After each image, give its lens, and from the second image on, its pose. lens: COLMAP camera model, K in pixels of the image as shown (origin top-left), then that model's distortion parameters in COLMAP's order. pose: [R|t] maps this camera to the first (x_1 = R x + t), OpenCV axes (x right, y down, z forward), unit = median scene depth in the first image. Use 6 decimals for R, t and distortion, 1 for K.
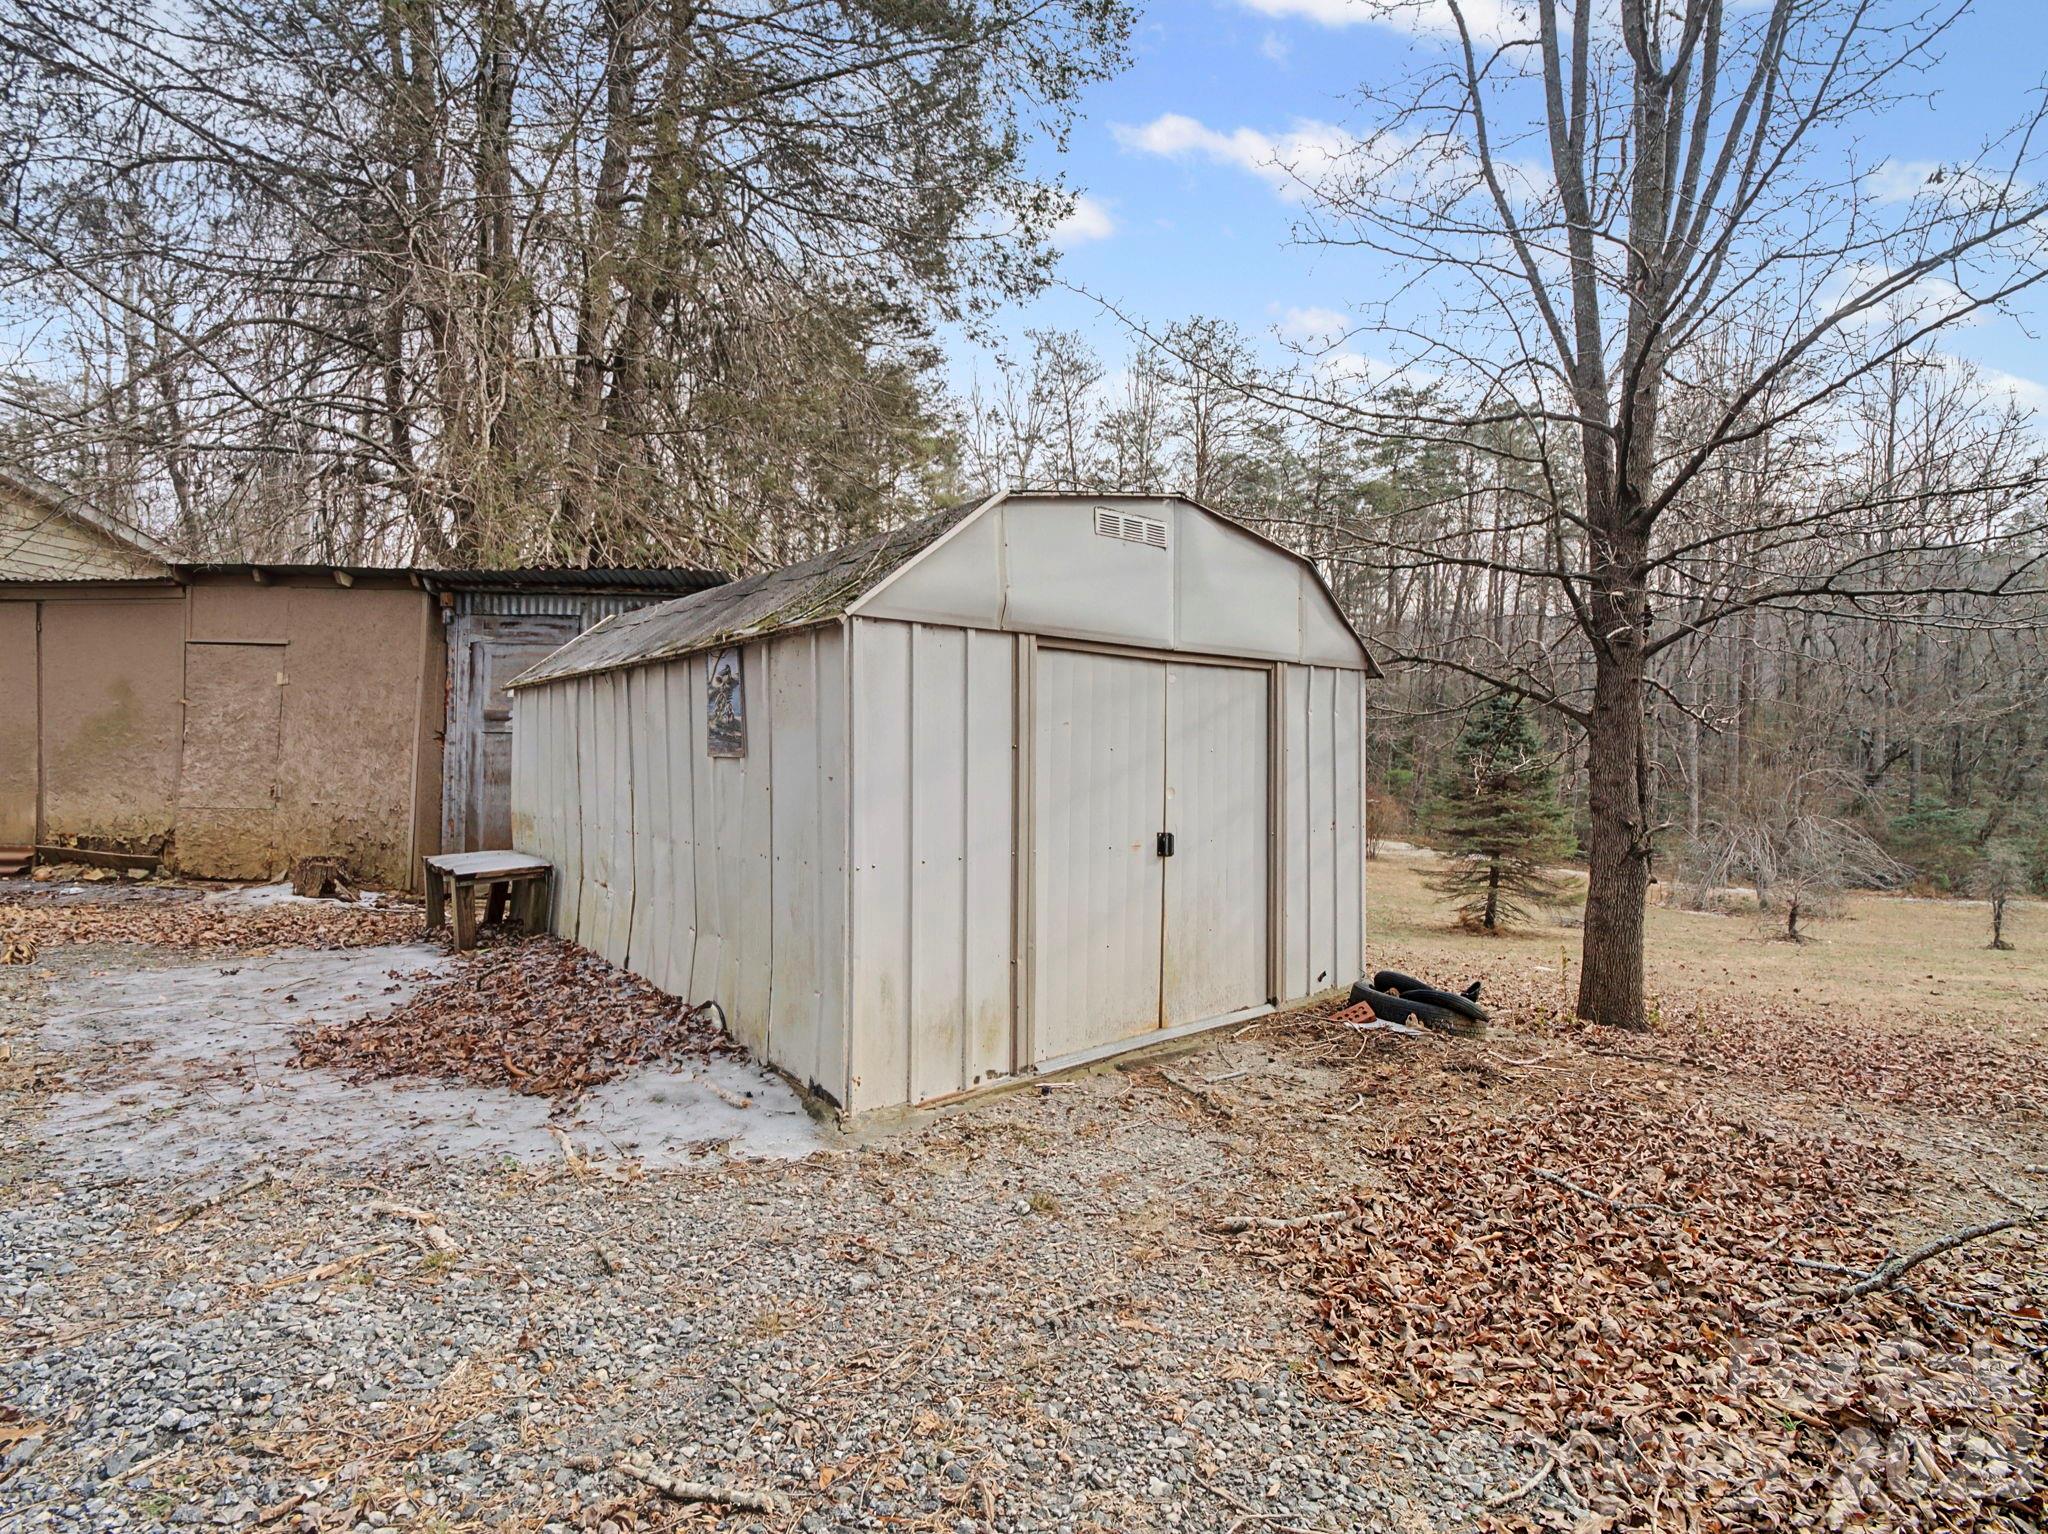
lens RADIAL K [[989.1, 0, 991.2], [0, 989.1, 725.1], [0, 0, 1]] dist [-0.011097, -0.000131]
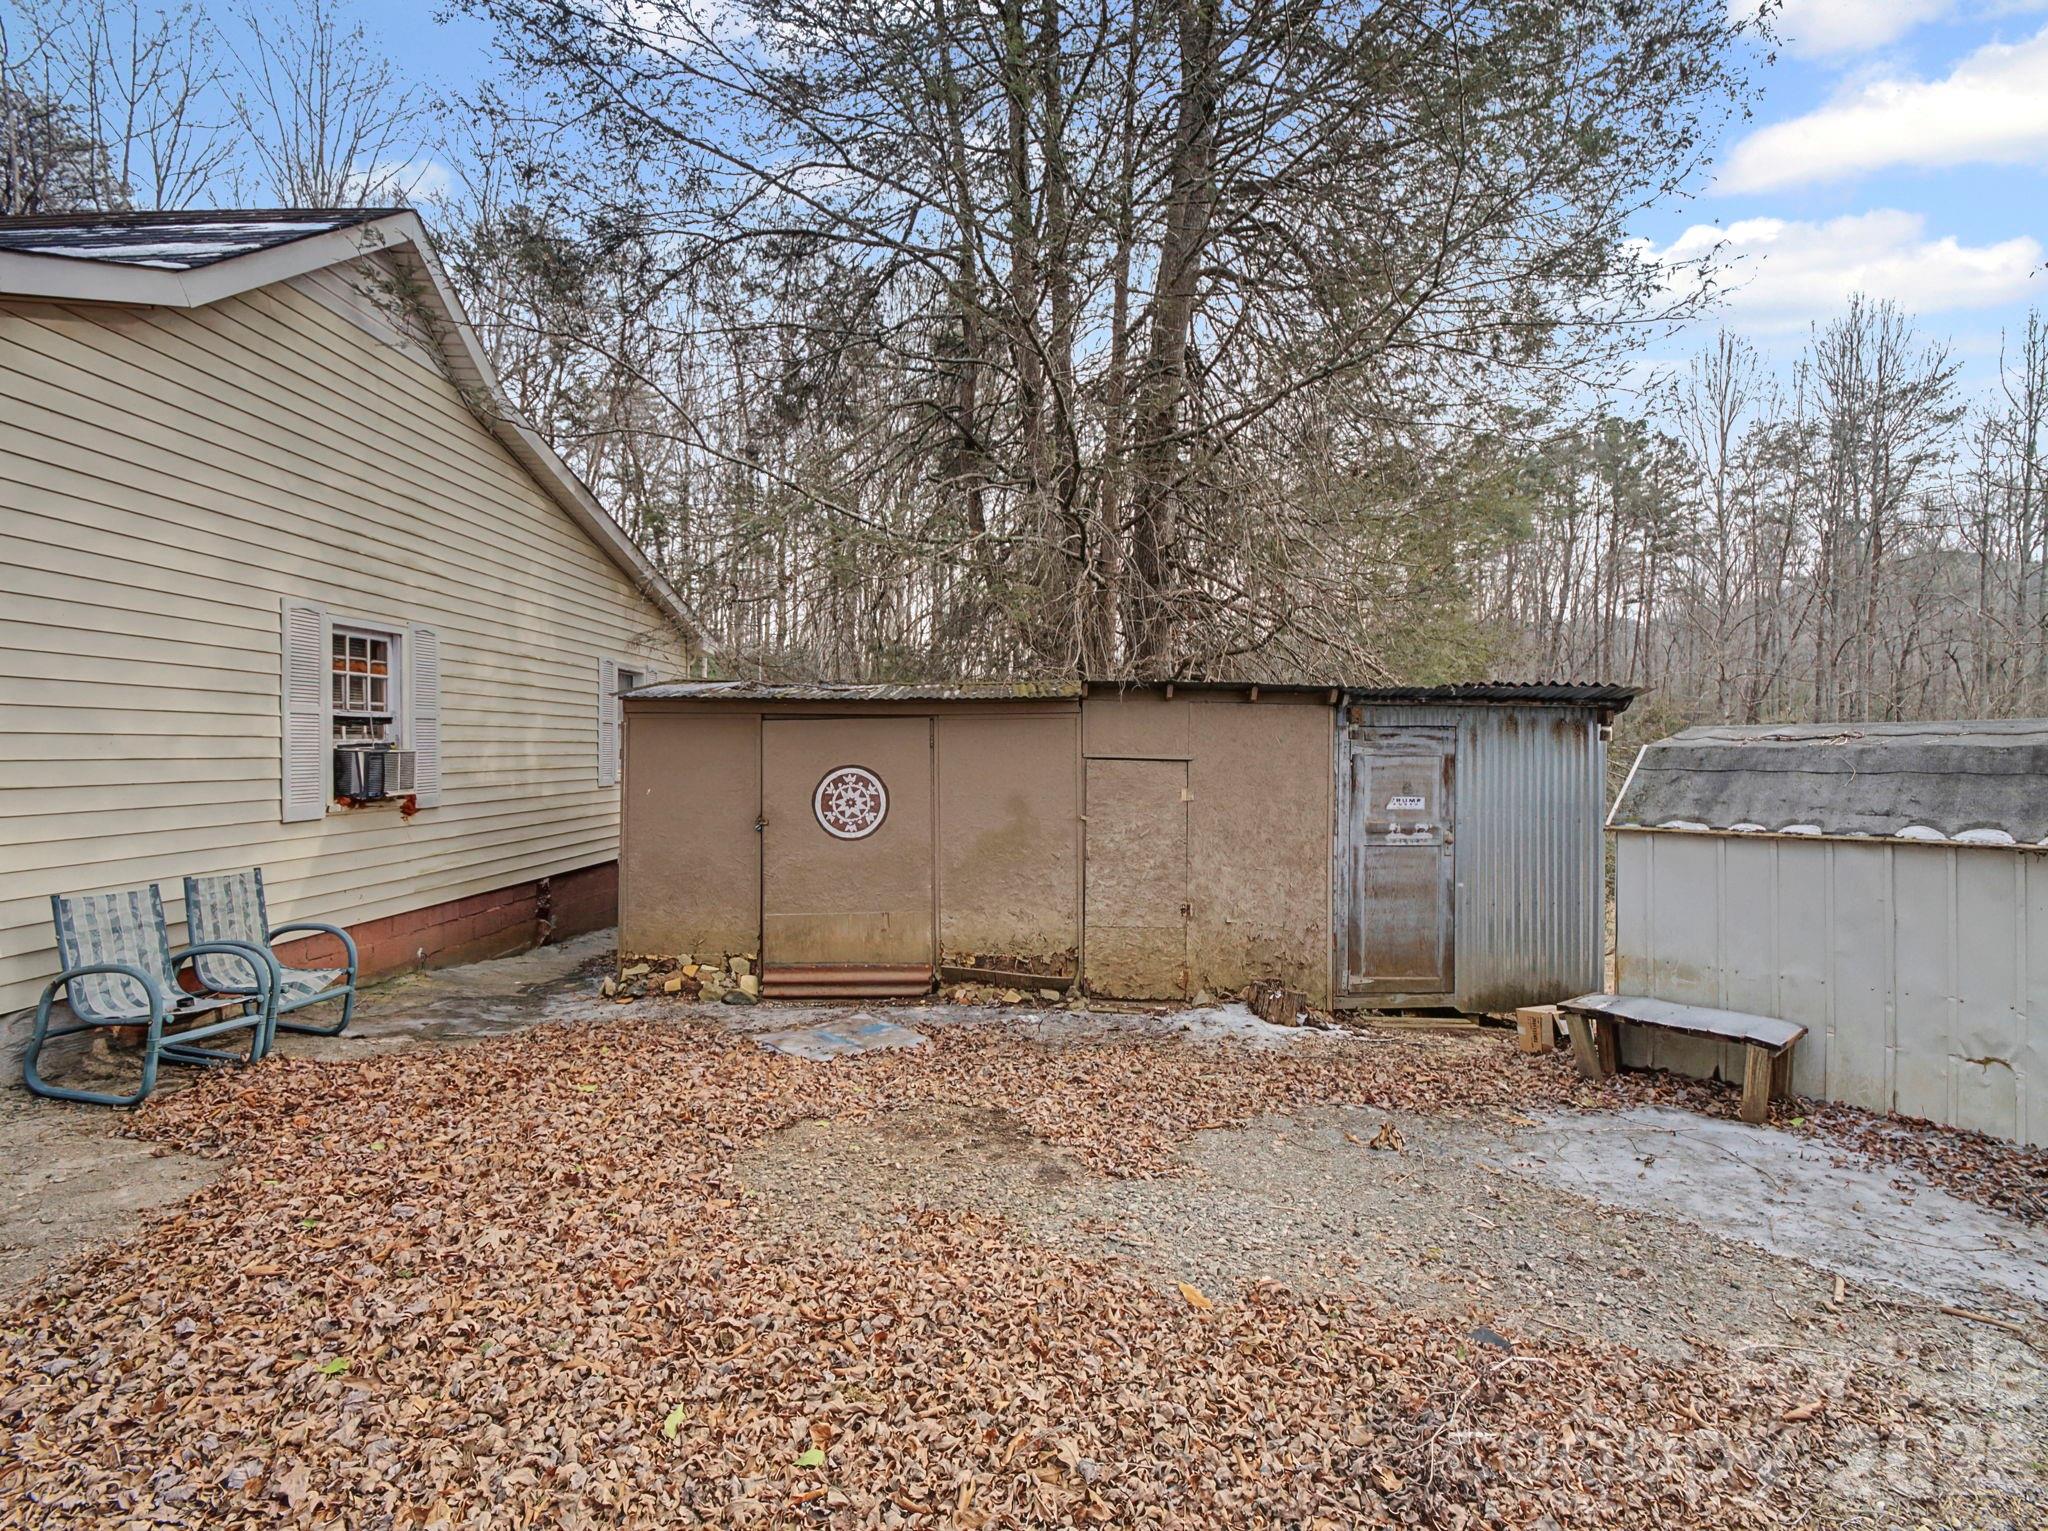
lens RADIAL K [[989.1, 0, 1039.6], [0, 989.1, 752.5], [0, 0, 1]] dist [-0.011097, -0.000131]
pose [[0.999971, -0.001954, 0.007425, -0.893236], [0.001916, 0.999985, 0.005142, -0.096964], [-0.007435, -0.005128, 0.999959, 0.009968]]
